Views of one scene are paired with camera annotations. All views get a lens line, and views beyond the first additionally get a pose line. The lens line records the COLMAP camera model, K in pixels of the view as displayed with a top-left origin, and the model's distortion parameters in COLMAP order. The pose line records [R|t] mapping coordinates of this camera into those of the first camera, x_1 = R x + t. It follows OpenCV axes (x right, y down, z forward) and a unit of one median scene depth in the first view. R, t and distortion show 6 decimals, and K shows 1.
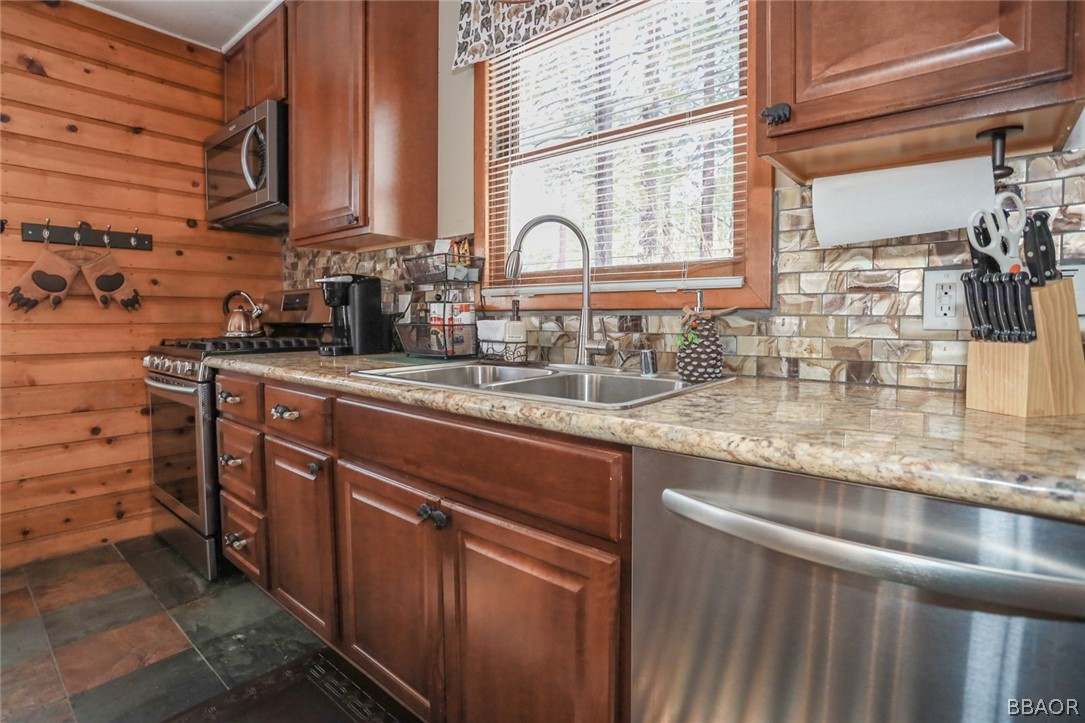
lens RADIAL K [[535.3, 0, 544.8], [0, 535.3, 347.5], [0, 0, 1]] dist [-0.070976, 0.029666]
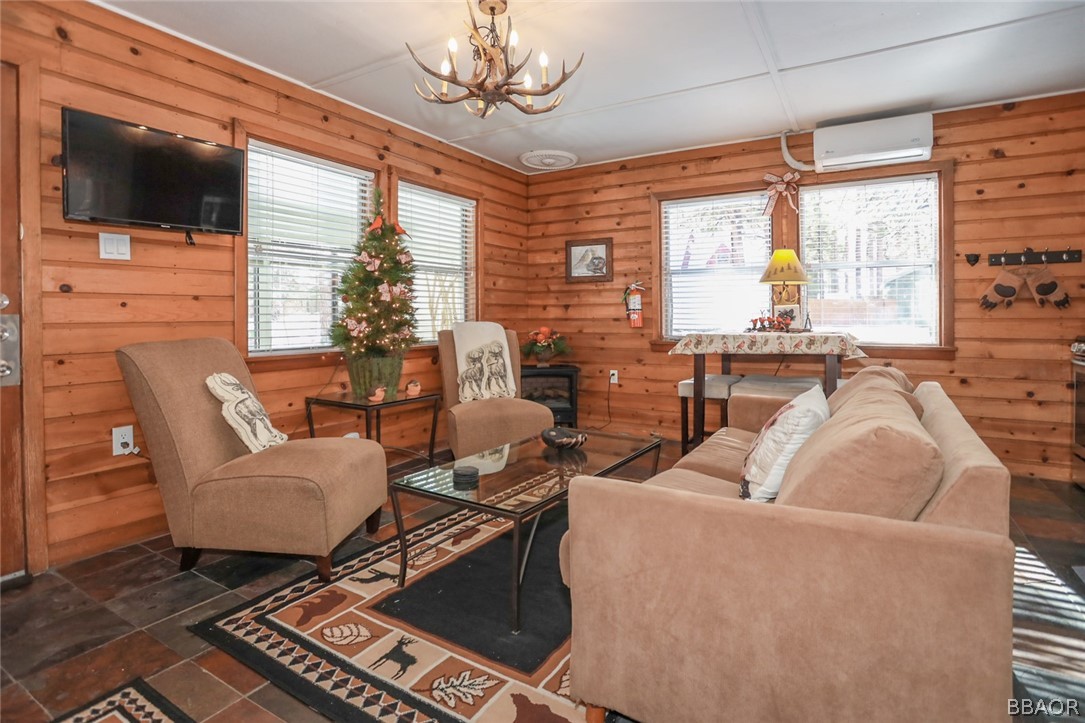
lens RADIAL K [[545.7, 0, 545.9], [0, 545.7, 317.8], [0, 0, 1]] dist [-0.076948, 0.032193]
pose [[0.160621, 0.000098, -0.987016, 0.343981], [-0.048767, 0.998779, -0.007836, 0.030205], [0.985811, 0.049393, 0.160429, -0.576062]]
